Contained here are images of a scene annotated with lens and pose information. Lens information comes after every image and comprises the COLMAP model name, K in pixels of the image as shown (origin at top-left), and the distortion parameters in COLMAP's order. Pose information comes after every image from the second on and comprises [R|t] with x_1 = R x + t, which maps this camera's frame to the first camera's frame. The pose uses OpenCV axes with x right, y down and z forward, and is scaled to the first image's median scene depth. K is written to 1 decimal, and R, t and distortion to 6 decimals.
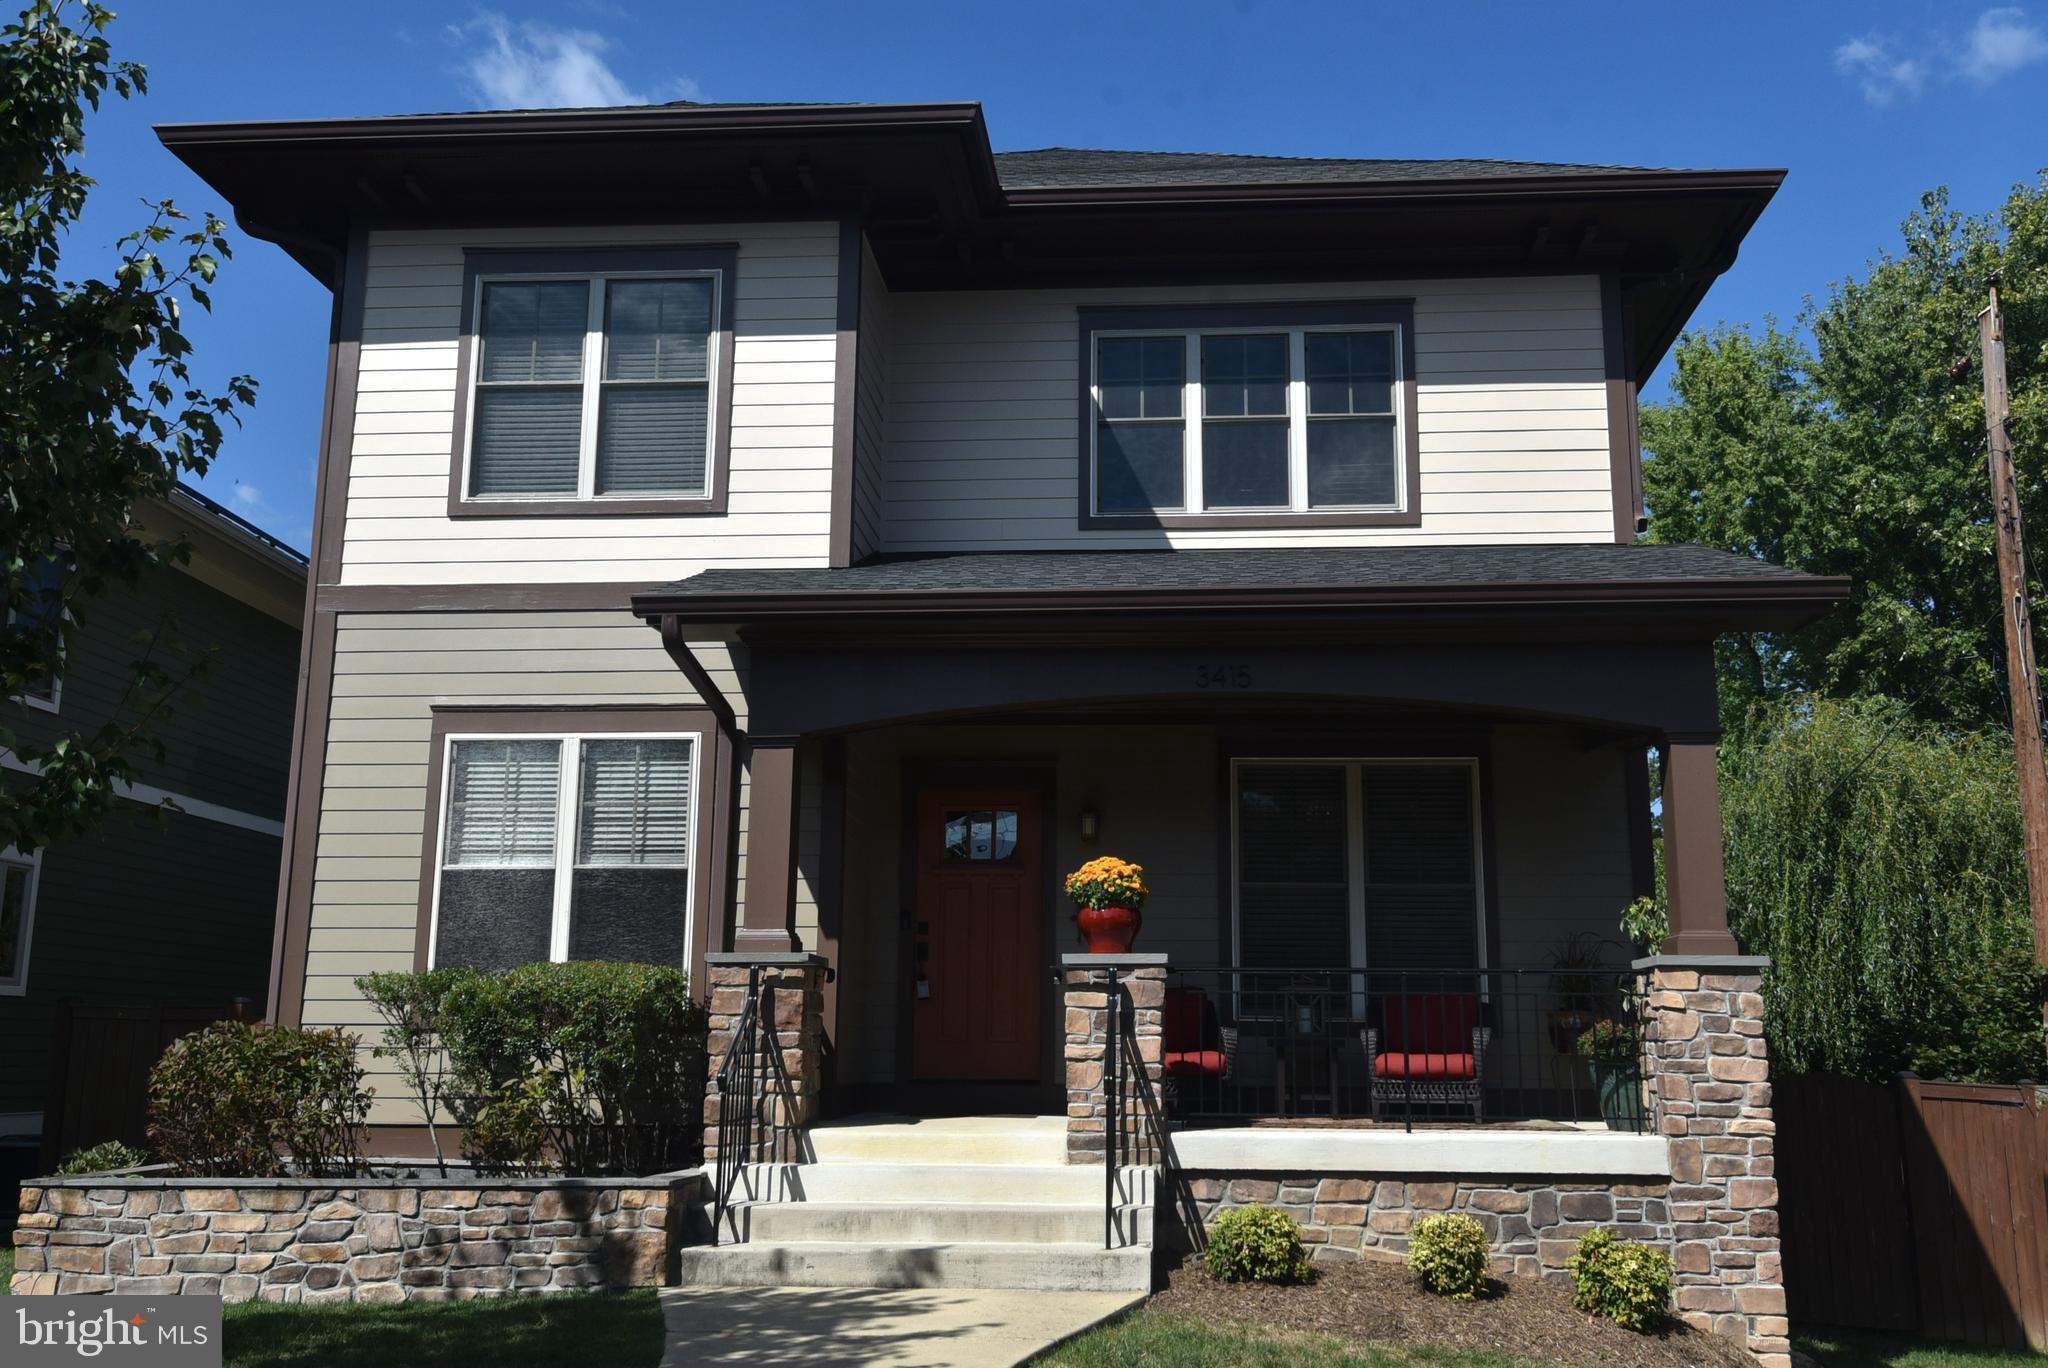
lens RADIAL K [[1709.3, 0, 1025.1], [0, 1709.3, 684.8], [0, 0, 1]] dist [0.014384, 0.005609]
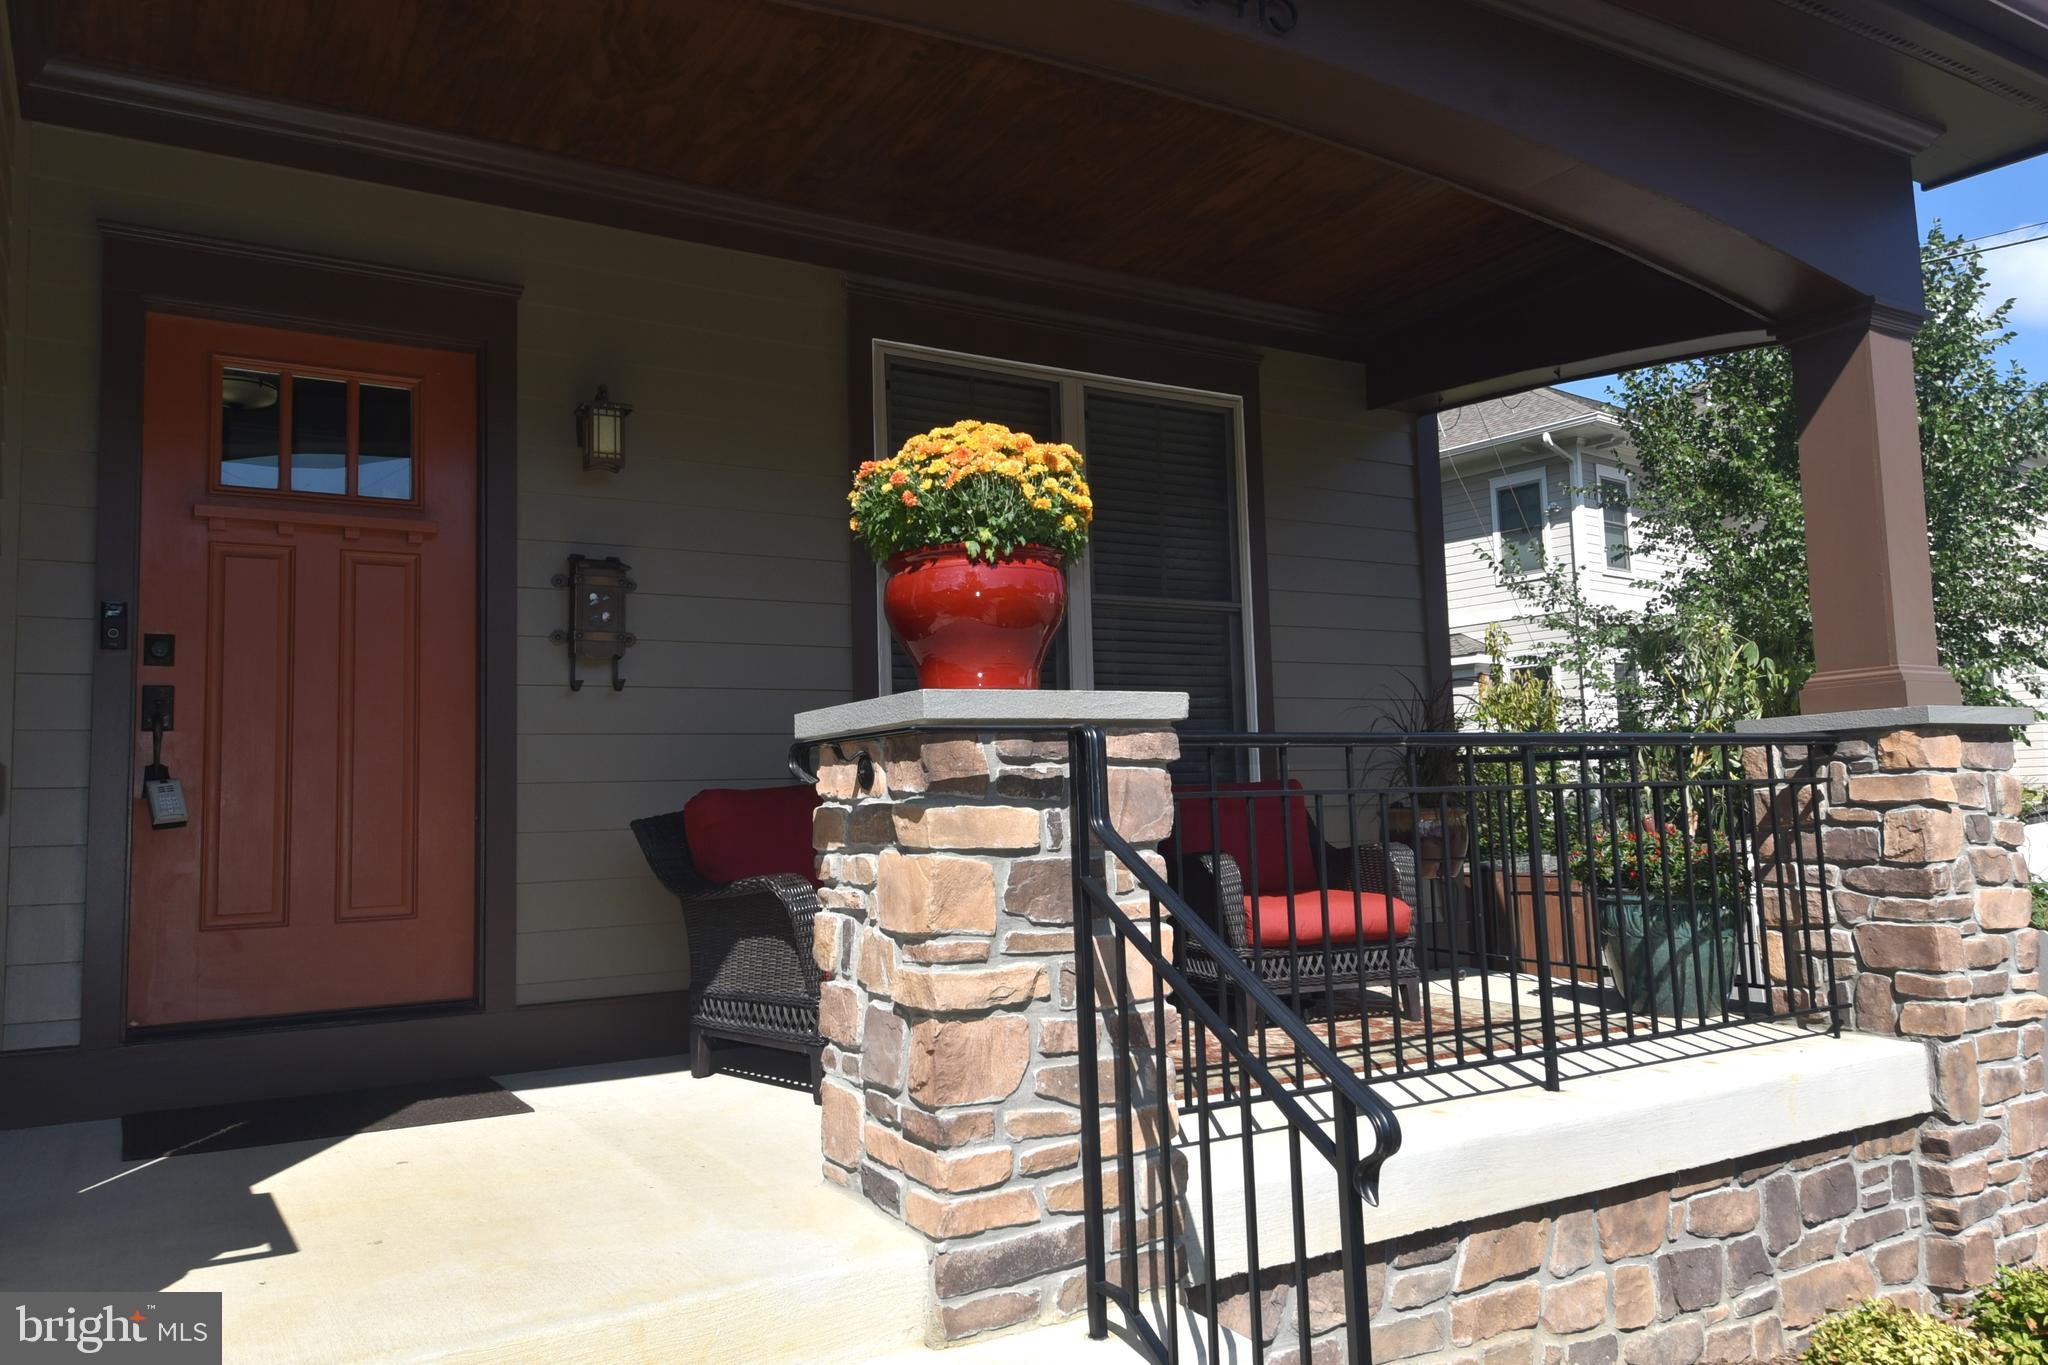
lens RADIAL K [[1485.0, 0, 1020.9], [0, 1485.0, 670.3], [0, 0, 1]] dist [0.012234, 0.000487]
pose [[0.817450, 0.022965, 0.575542, -0.119174], [-0.083213, 0.993431, 0.078549, 0.127801], [-0.569957, -0.112102, 0.813991, 0.748399]]
